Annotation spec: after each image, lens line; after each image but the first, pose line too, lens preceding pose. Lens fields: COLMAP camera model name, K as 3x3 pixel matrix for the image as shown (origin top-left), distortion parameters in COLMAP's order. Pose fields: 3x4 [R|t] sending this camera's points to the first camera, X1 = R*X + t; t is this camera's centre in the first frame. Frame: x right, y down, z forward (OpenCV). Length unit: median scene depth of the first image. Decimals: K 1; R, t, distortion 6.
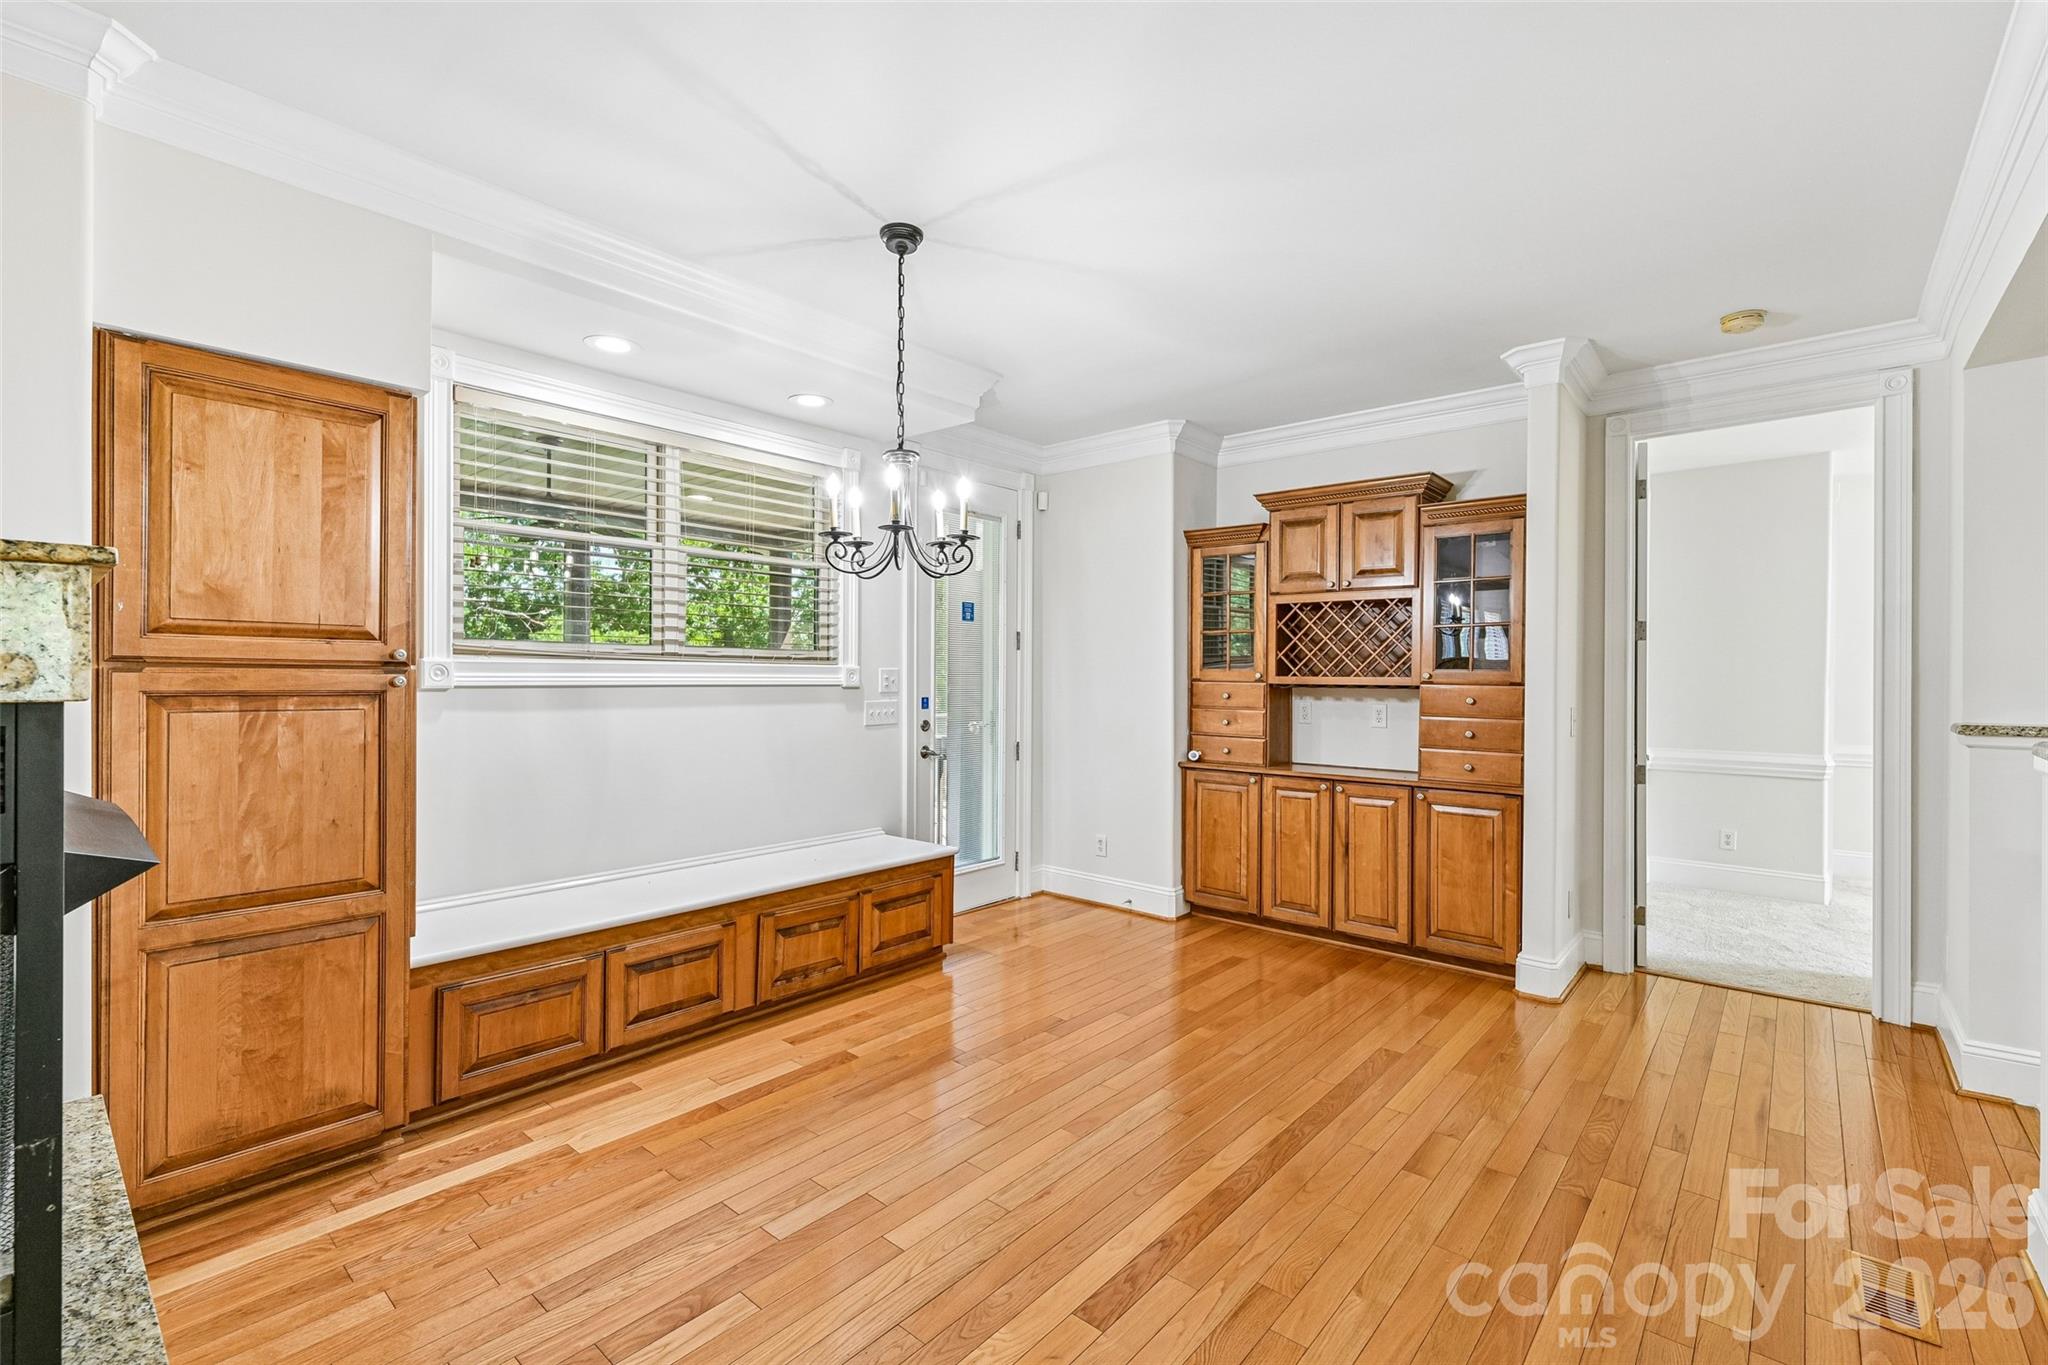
lens RADIAL K [[890.9, 0, 1030.5], [0, 890.9, 684.1], [0, 0, 1]] dist [0.002378, 0.000504]
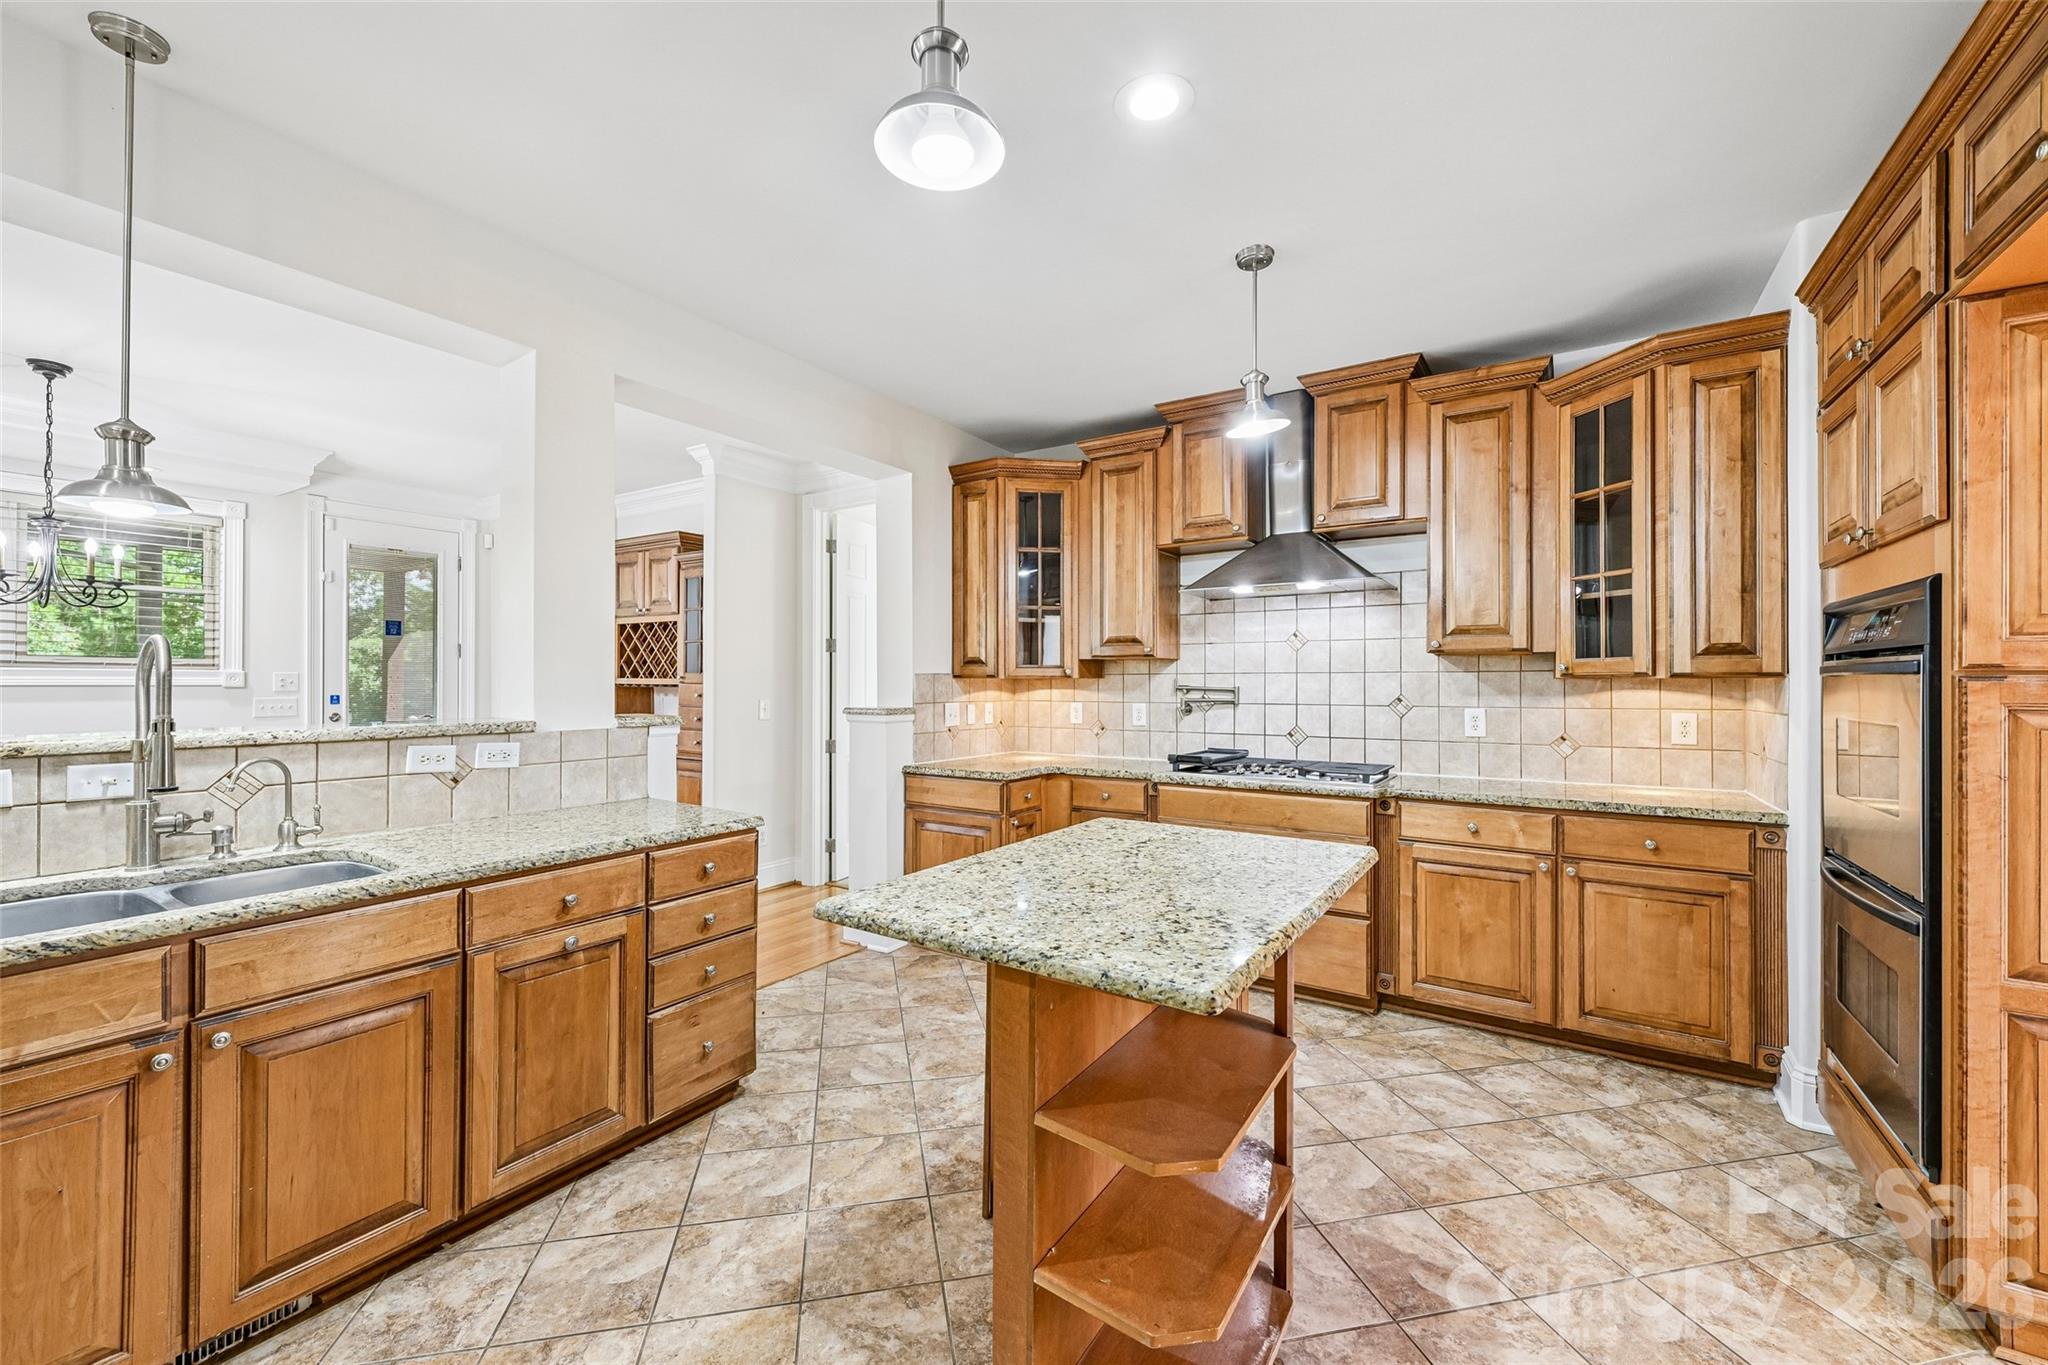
lens RADIAL K [[806.0, 0, 1013.1], [0, 806.0, 676.7], [0, 0, 1]] dist [0.003437, 0.000478]
pose [[0.992178, -0.002002, 0.124812, 0.783818], [0.003130, 0.999956, -0.008843, 0.002289], [-0.124789, 0.009165, 0.992141, -0.303989]]
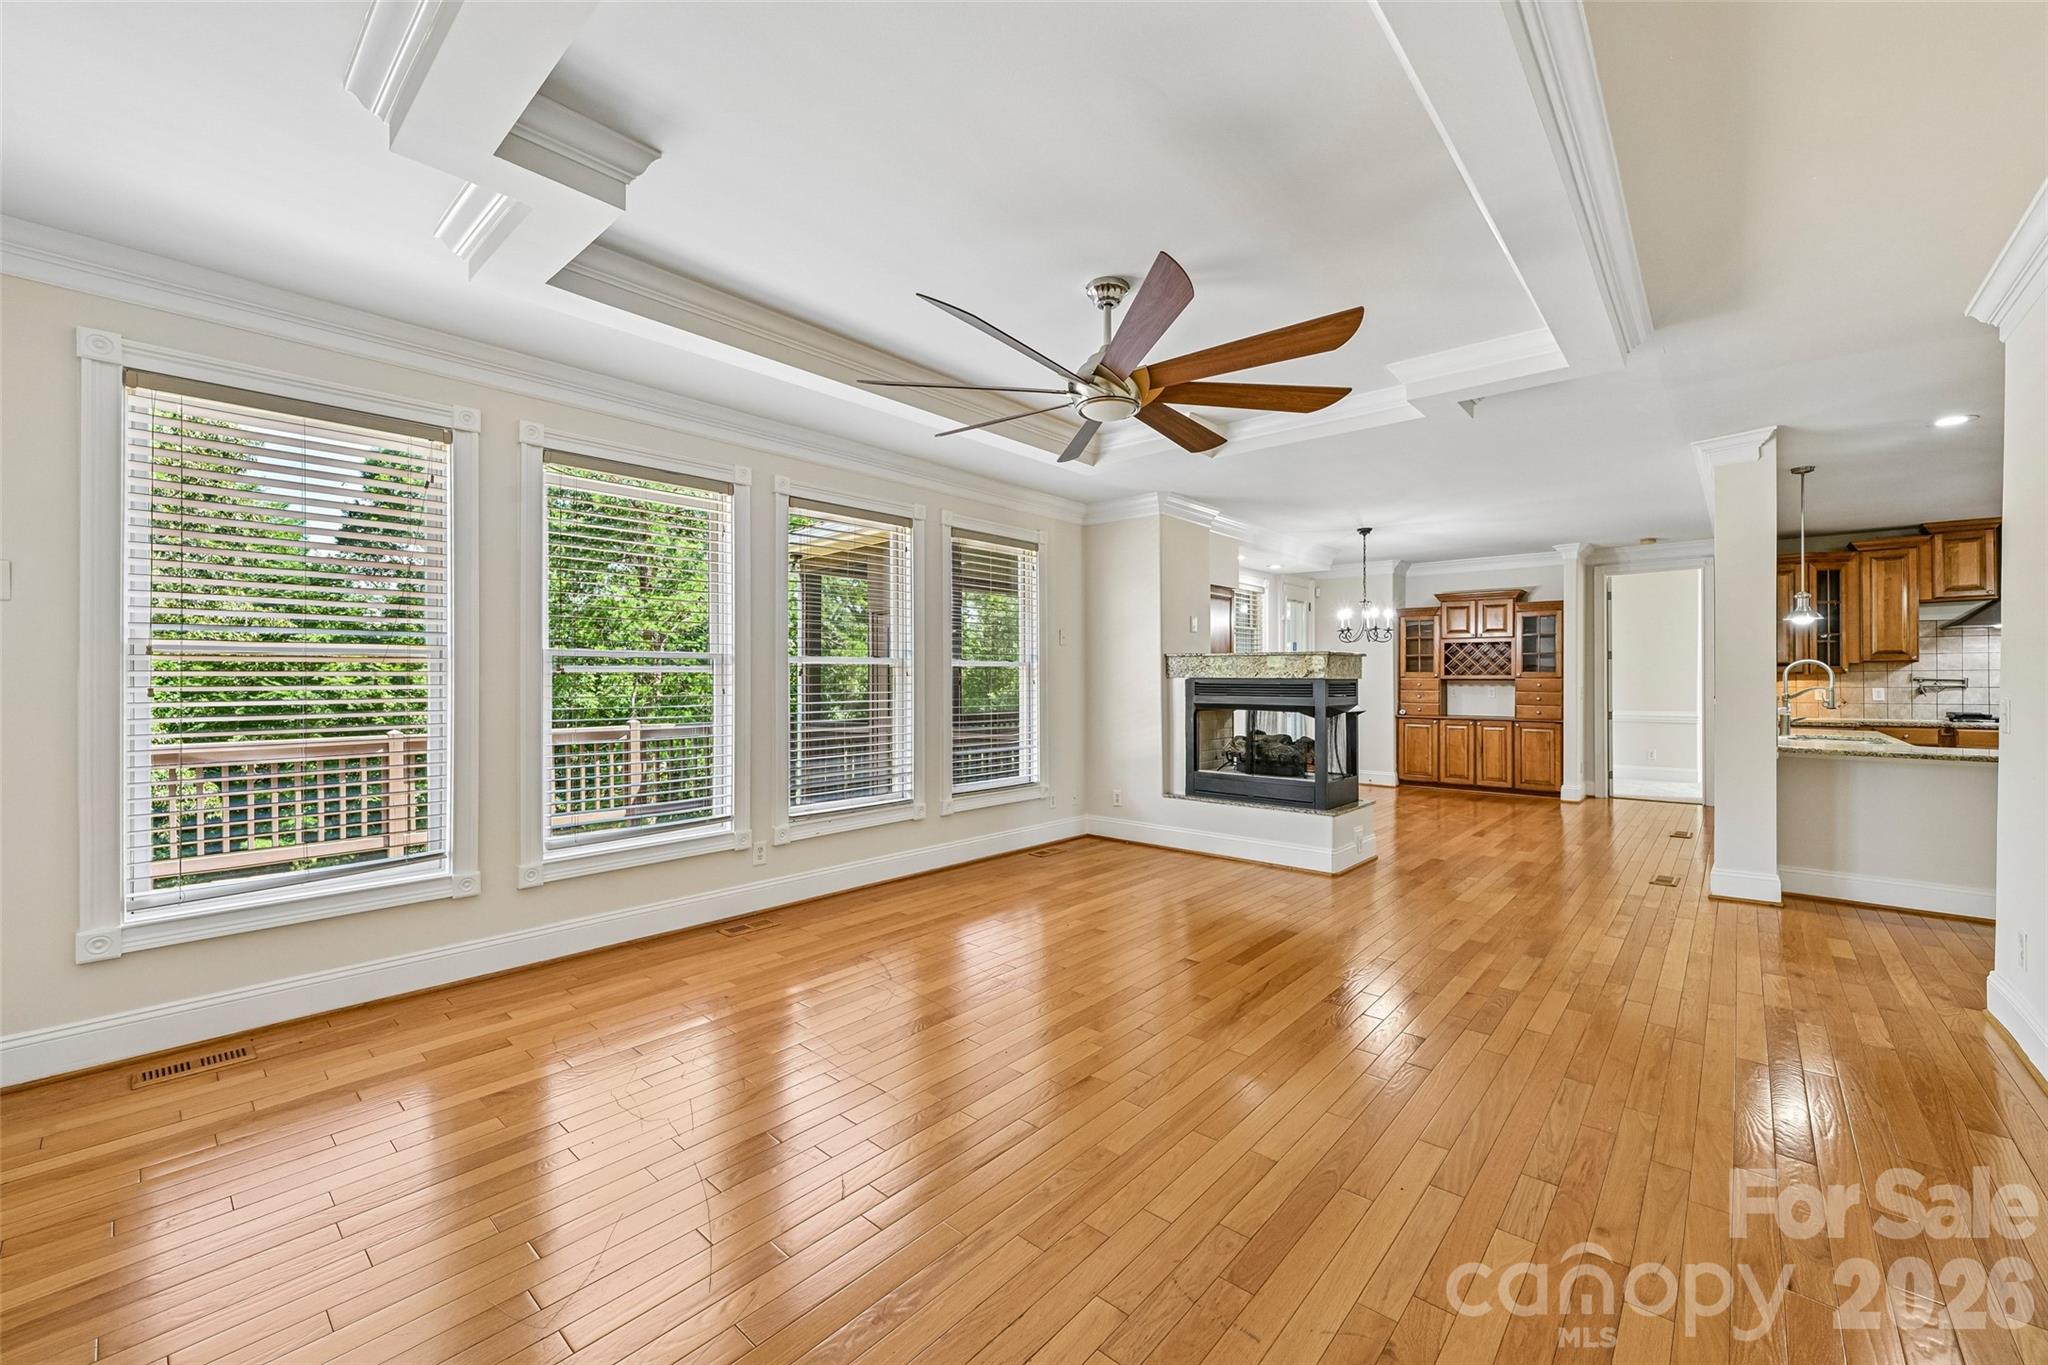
lens RADIAL K [[806.0, 0, 1028.0], [0, 806.0, 681.3], [0, 0, 1]] dist [0.003437, 0.000478]
pose [[0.999909, -0.005490, -0.012322, -0.814350], [0.005435, 0.999975, -0.004506, 0.010426], [0.012346, 0.004438, 0.999914, -1.135208]]
